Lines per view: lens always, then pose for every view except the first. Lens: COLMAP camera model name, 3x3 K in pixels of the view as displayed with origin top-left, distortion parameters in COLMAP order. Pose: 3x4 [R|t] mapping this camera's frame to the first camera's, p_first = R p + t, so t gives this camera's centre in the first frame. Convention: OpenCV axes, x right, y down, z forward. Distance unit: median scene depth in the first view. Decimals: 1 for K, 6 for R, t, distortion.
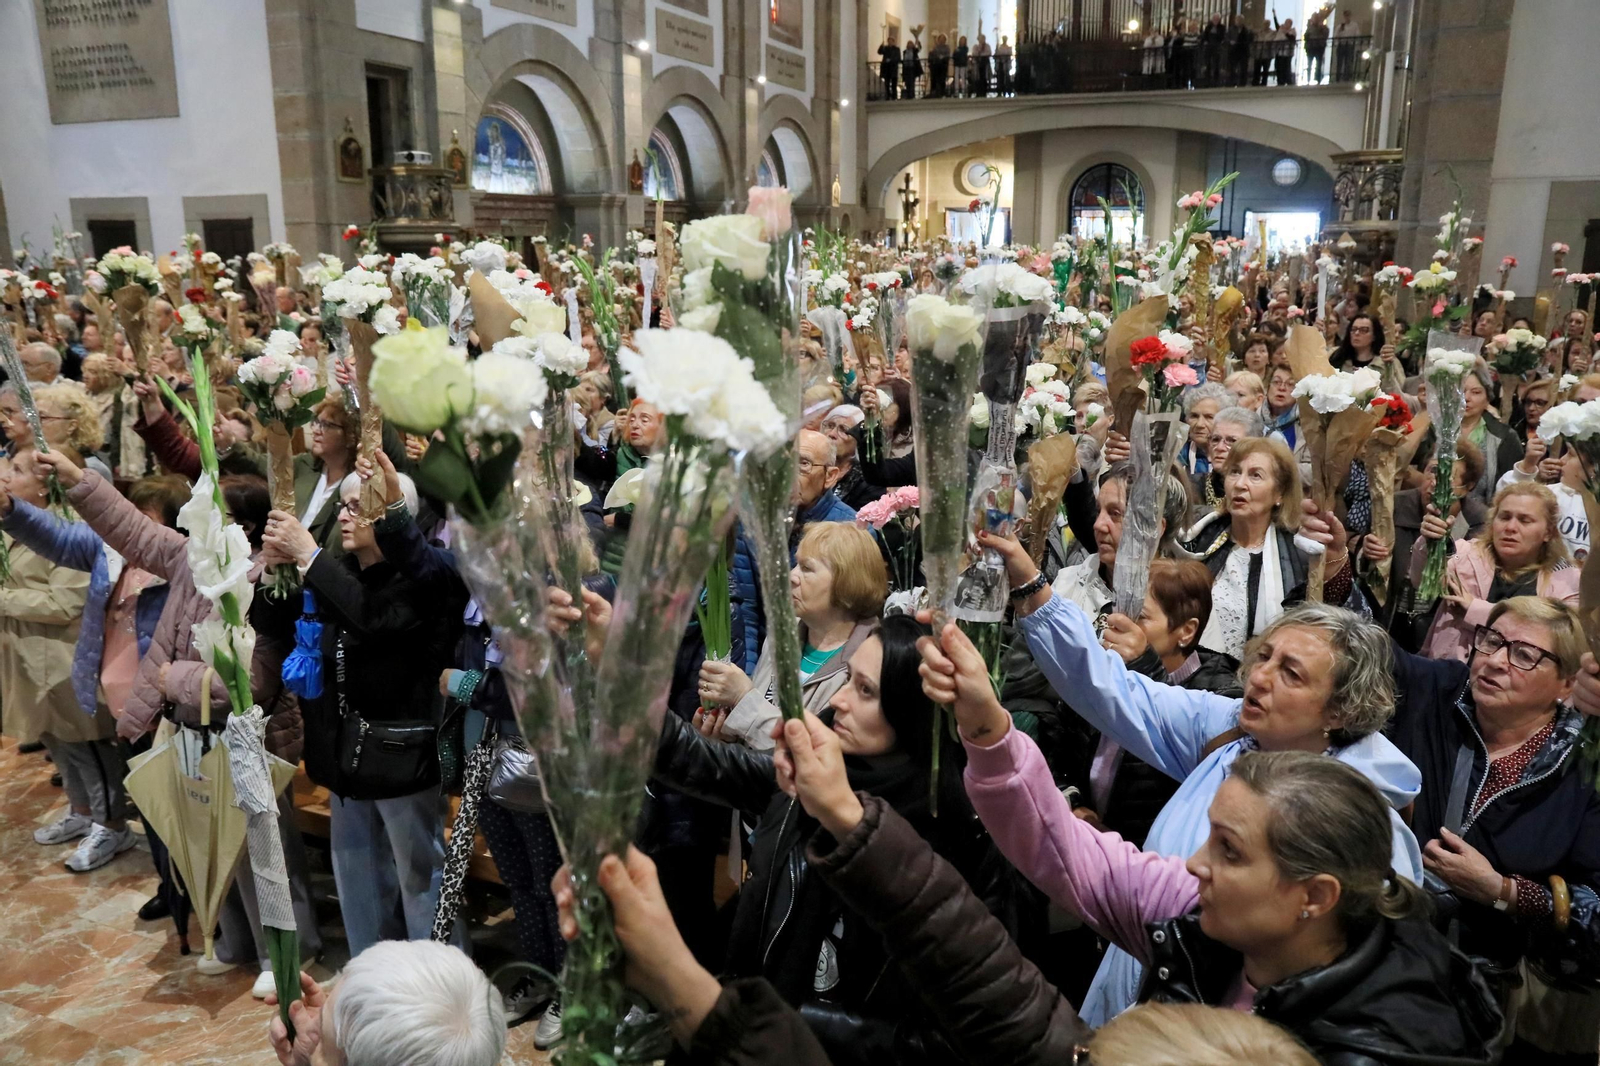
lens RADIAL K [[1222.9, 0, 810.1], [0, 1222.9, 535.7], [0, 0, 1]] dist [-0.095247, 0.106035]
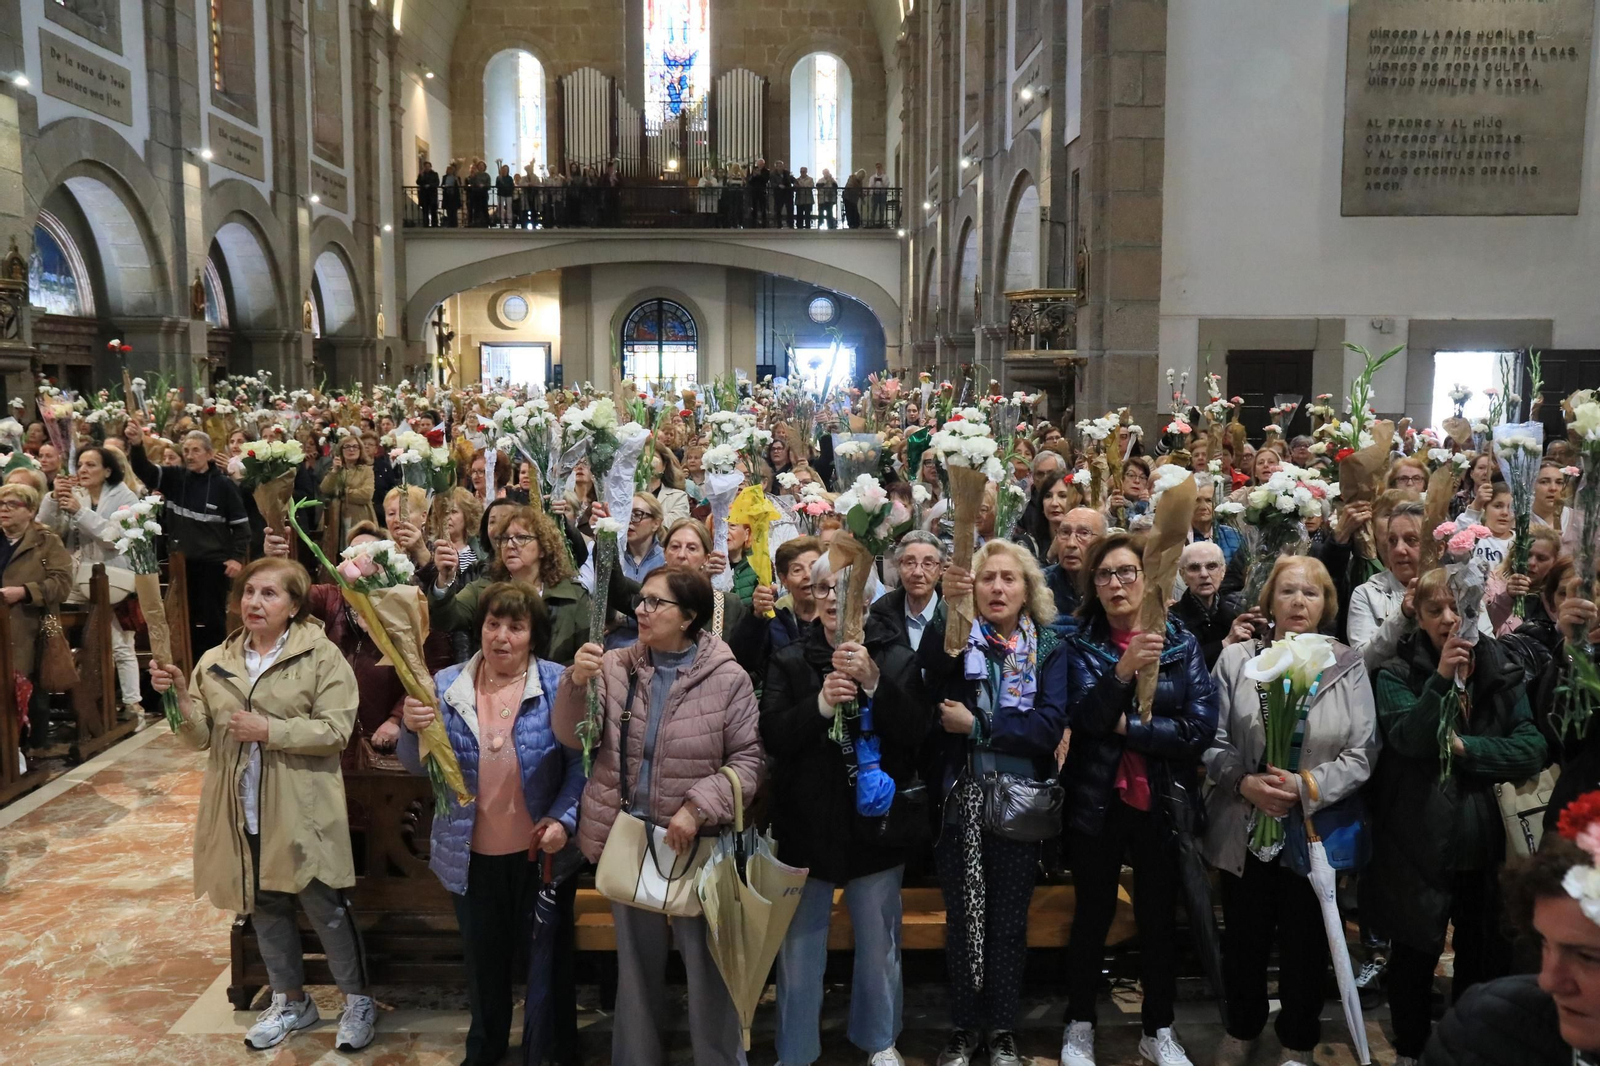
lens RADIAL K [[1322.4, 0, 805.4], [0, 1322.4, 526.1], [0, 0, 1]] dist [-0.060730, 0.084180]
pose [[0.912994, -0.041203, 0.405886, -0.125218], [0.092985, 0.989717, -0.108690, 0.007442], [-0.397234, 0.136974, 0.907438, -0.005659]]
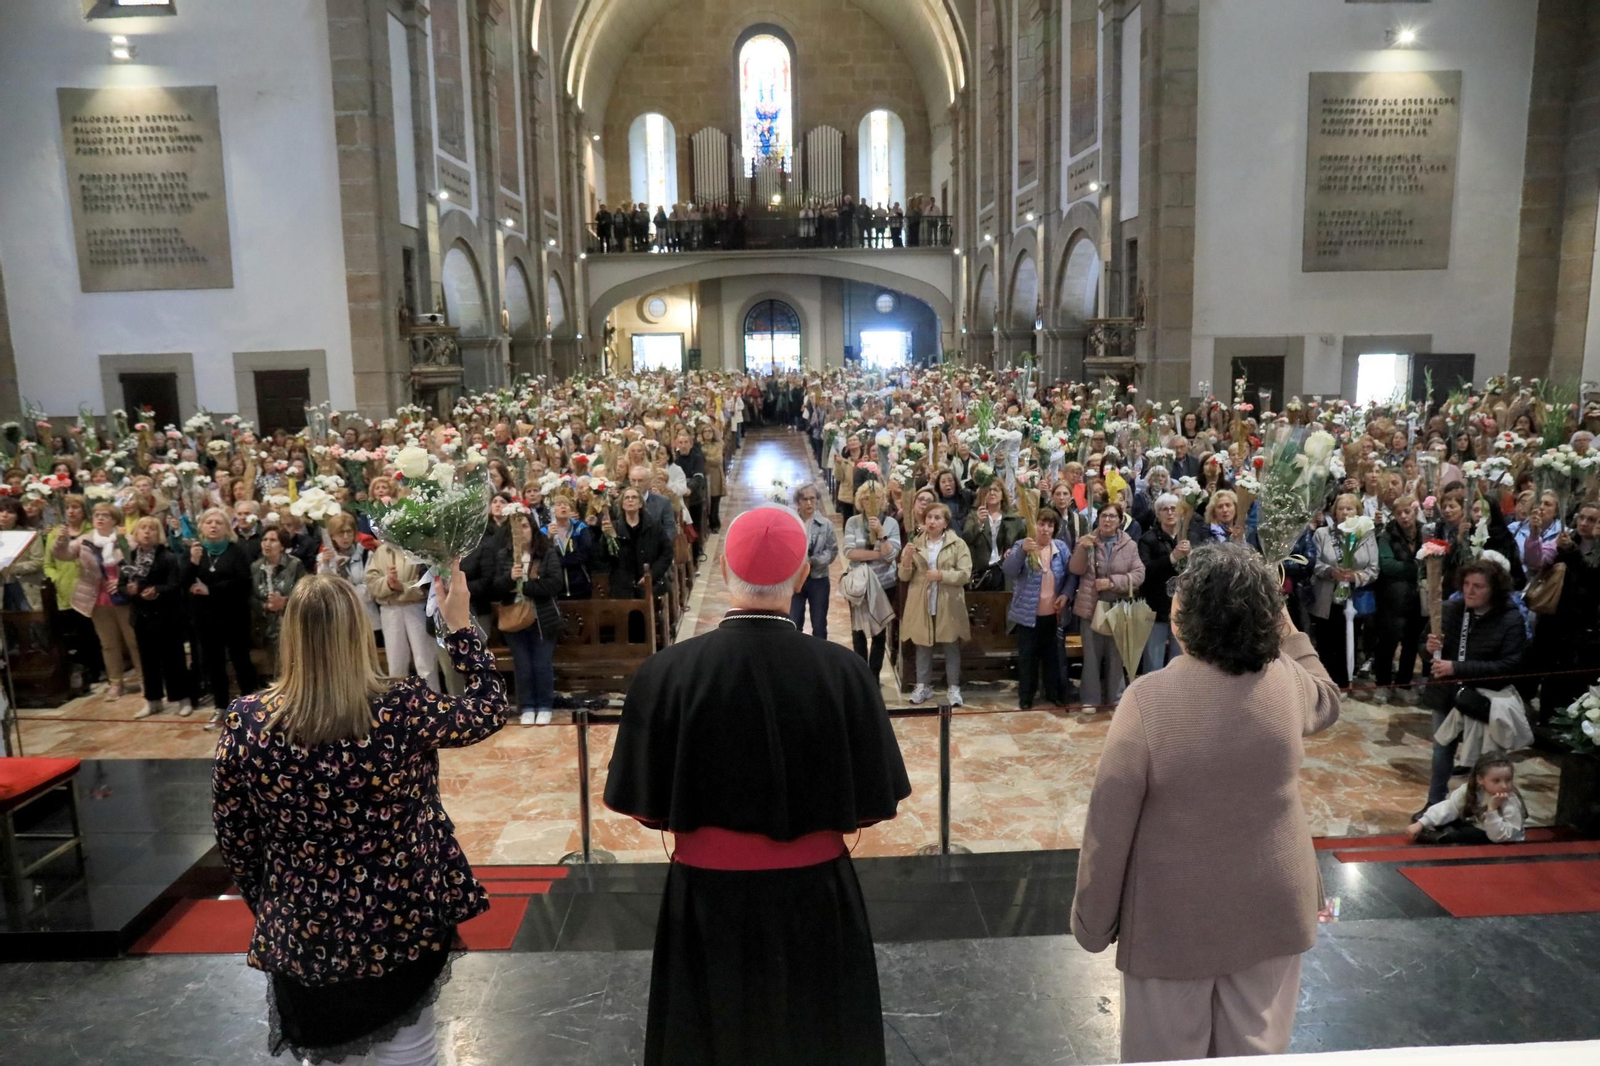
lens RADIAL K [[1089.7, 0, 802.7], [0, 1089.7, 526.1], [0, 0, 1]] dist [-0.098981, 0.076304]
pose [[0.913590, -0.085647, 0.397514, -0.304907], [0.114620, 0.992168, -0.049657, 0.005968], [-0.390148, 0.090929, 0.916251, -0.128565]]
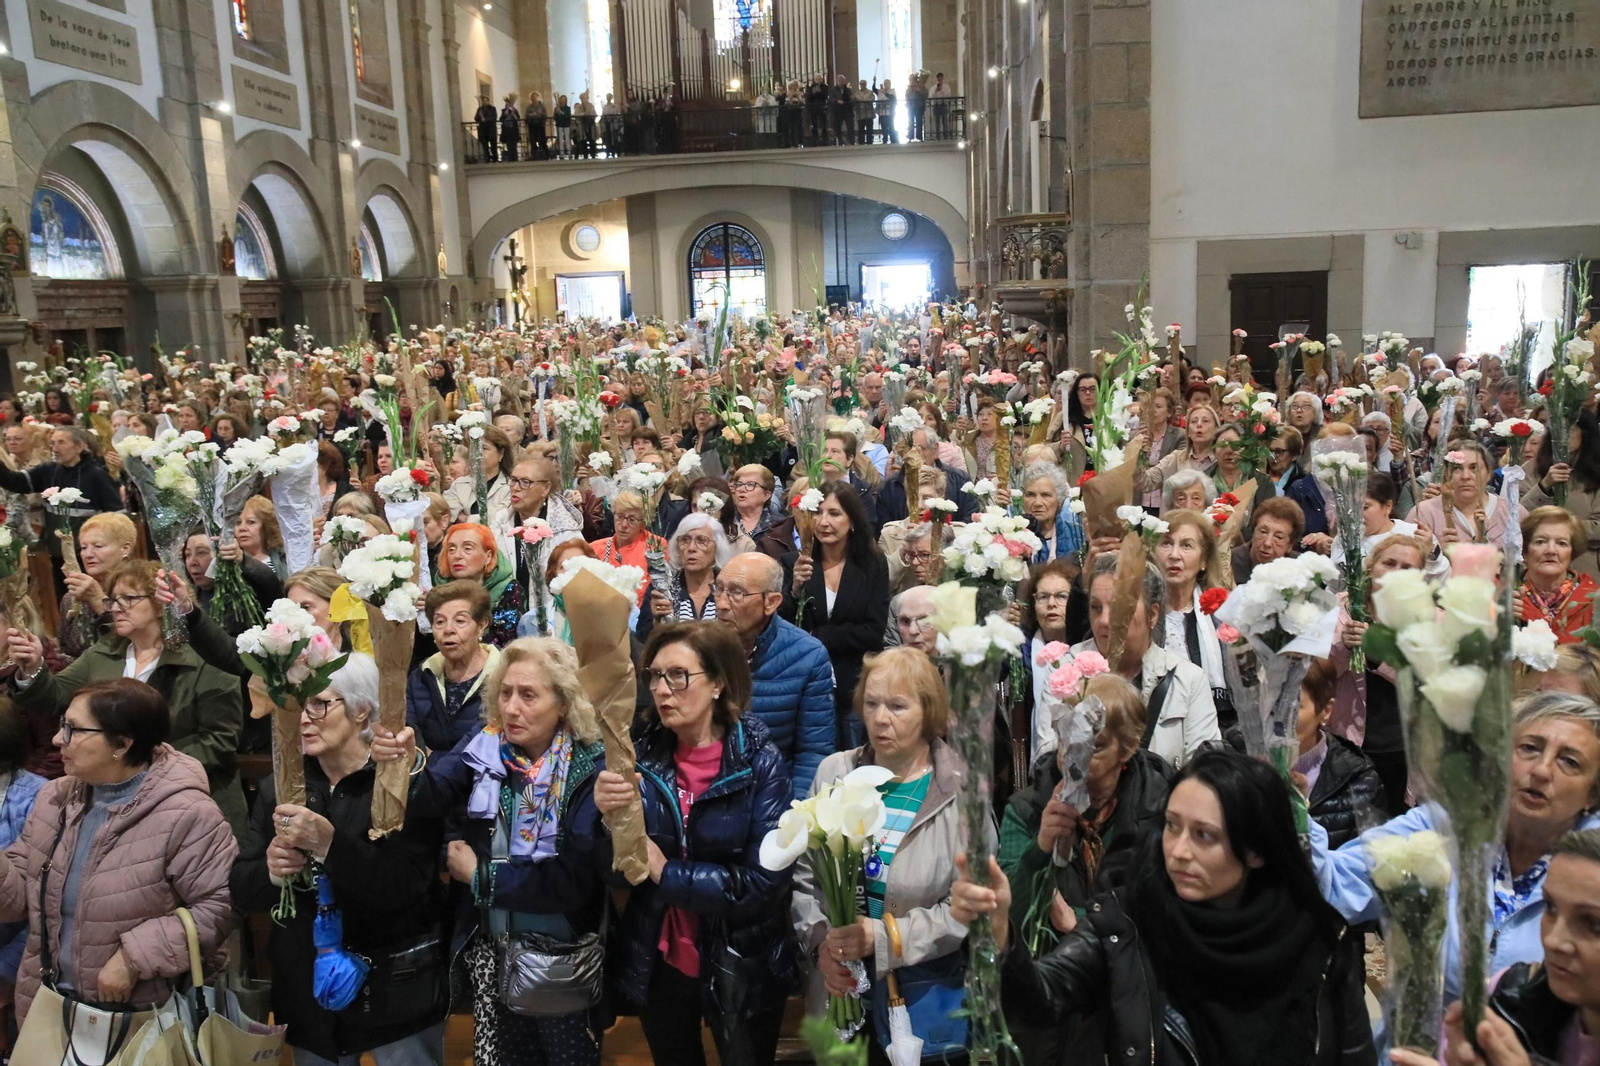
lens RADIAL K [[1299.6, 0, 810.8], [0, 1299.6, 531.2], [0, 0, 1]] dist [-0.076879, 0.096087]
pose [[0.947085, -0.091934, 0.307537, -0.043917], [0.110766, 0.992858, -0.044310, -0.008969], [-0.301267, 0.076030, 0.950504, 0.004152]]
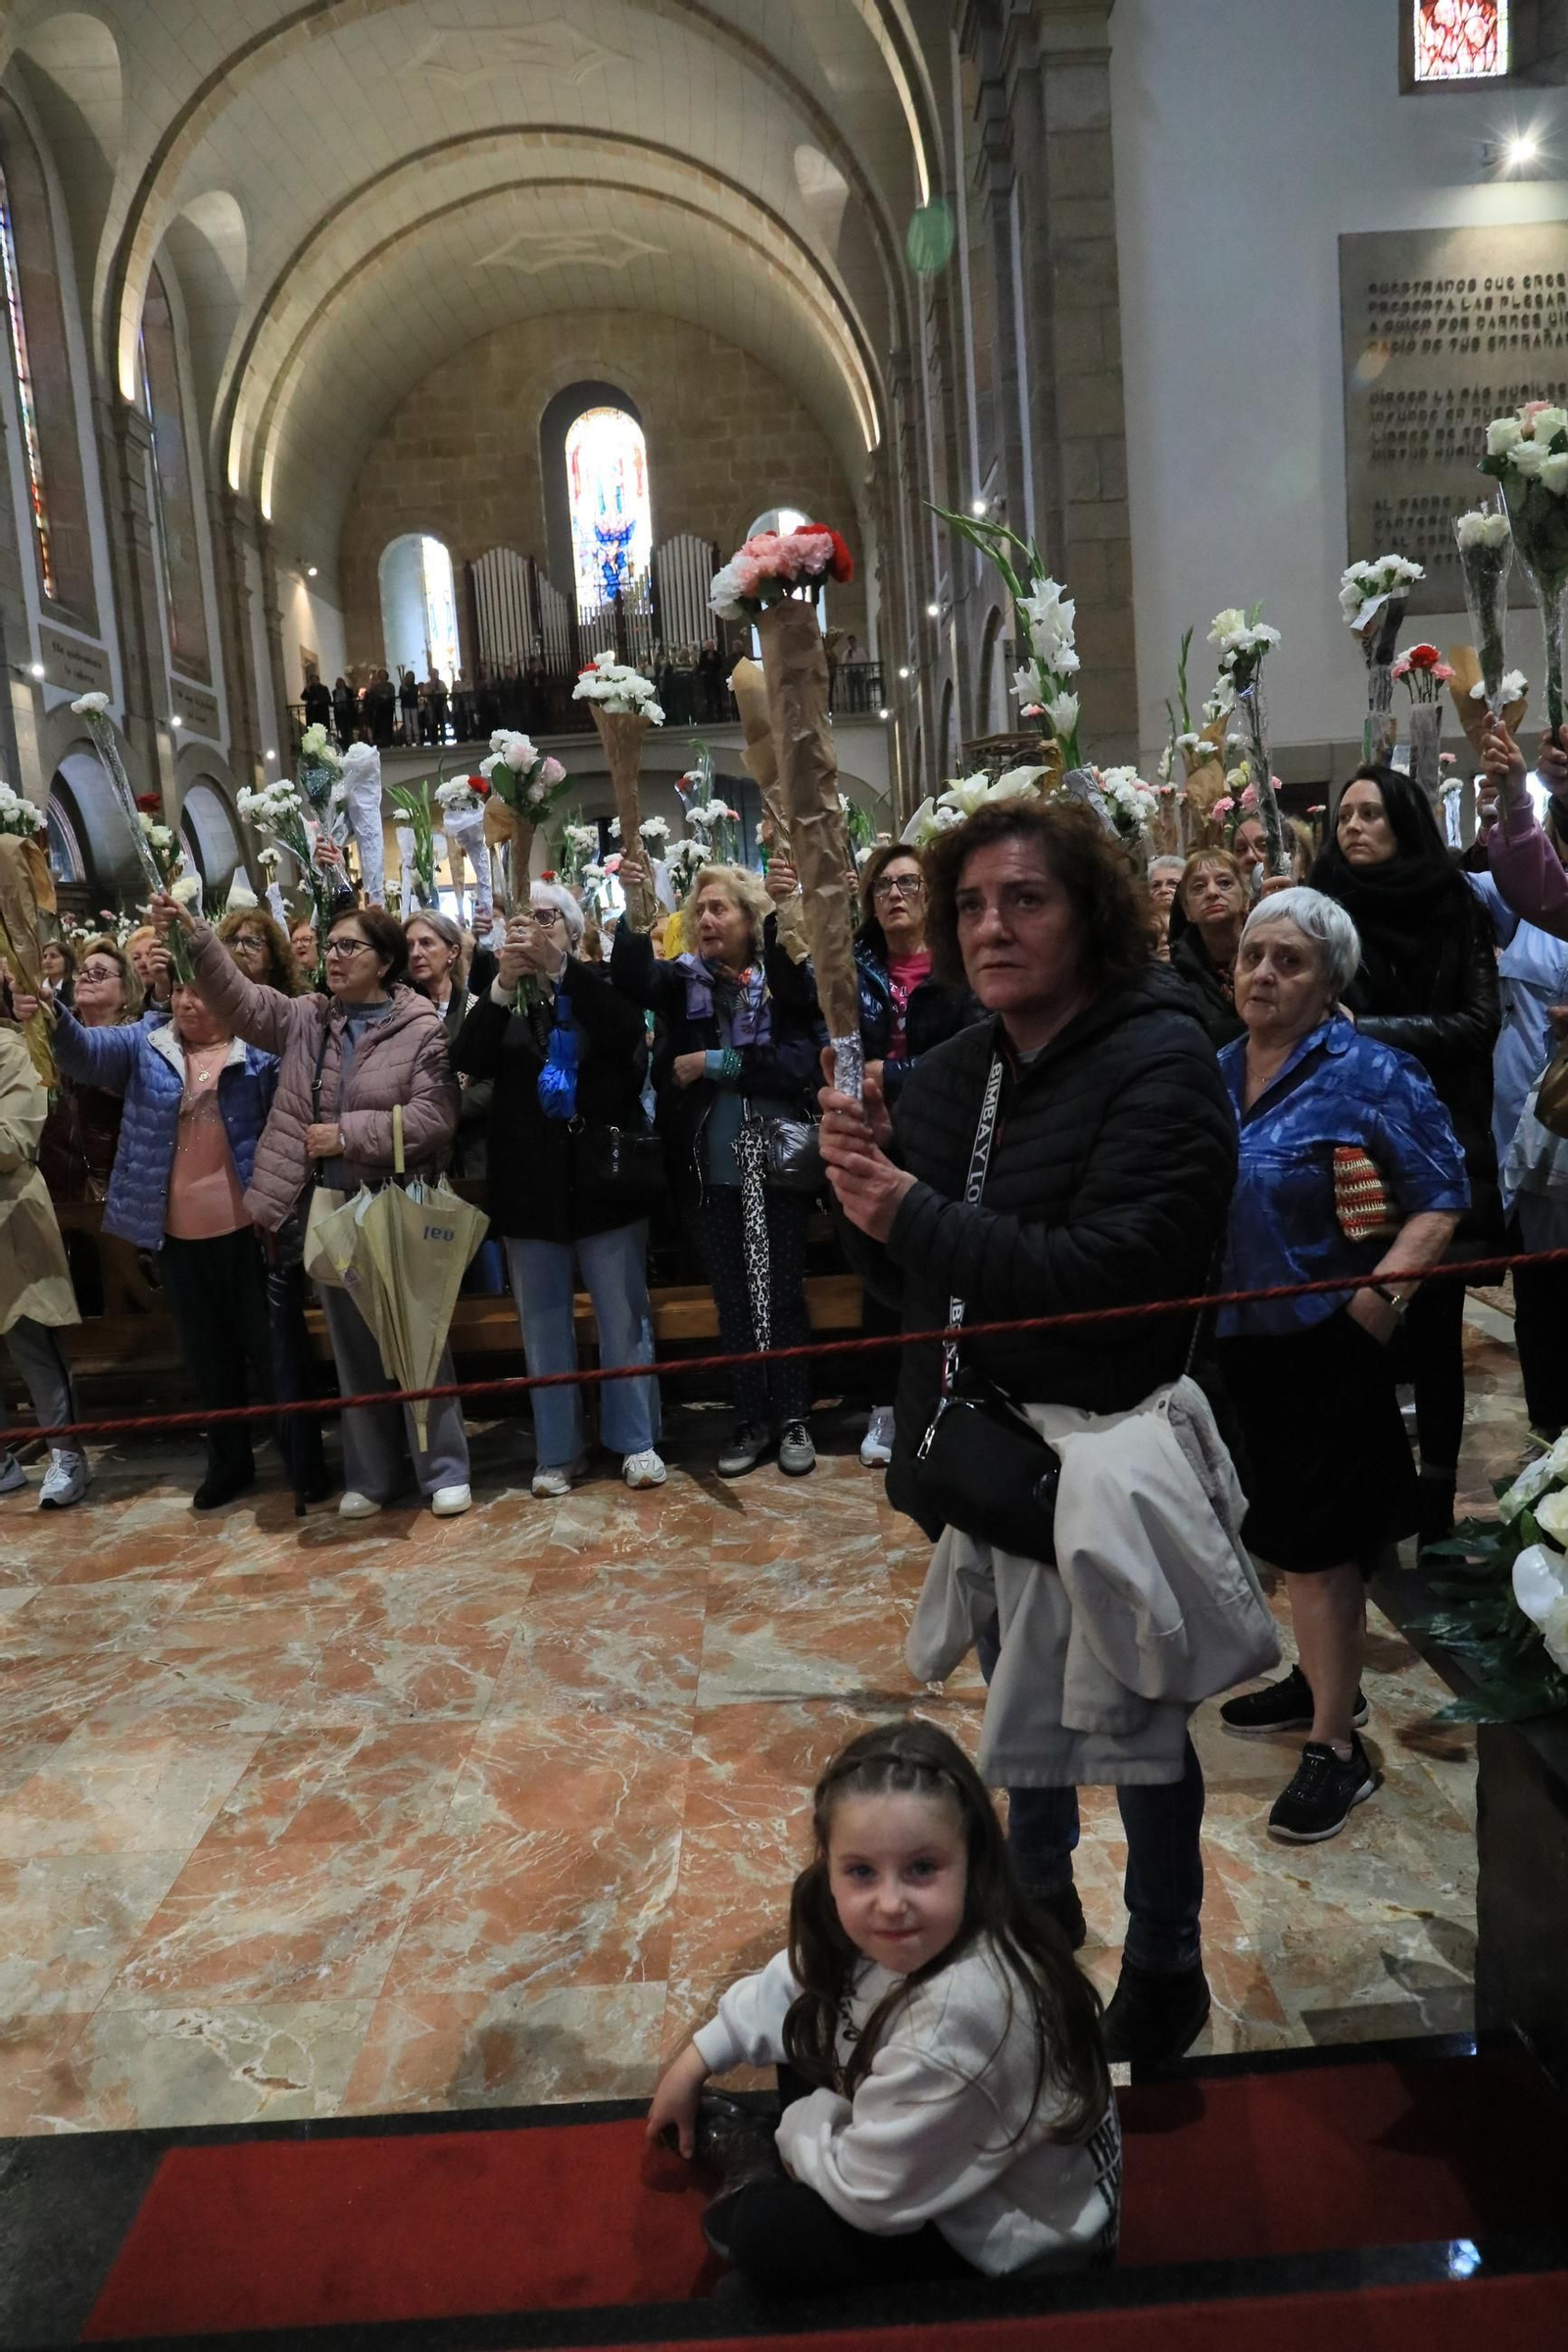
lens RADIAL K [[1601.9, 0, 800.9], [0, 1601.9, 1178.6], [0, 0, 1]] dist [-0.098981, 0.076304]
pose [[0.916940, -0.118426, 0.381047, -0.099927], [0.156425, 0.985190, -0.070227, 0.042982], [-0.367087, 0.124000, 0.921885, -0.026866]]
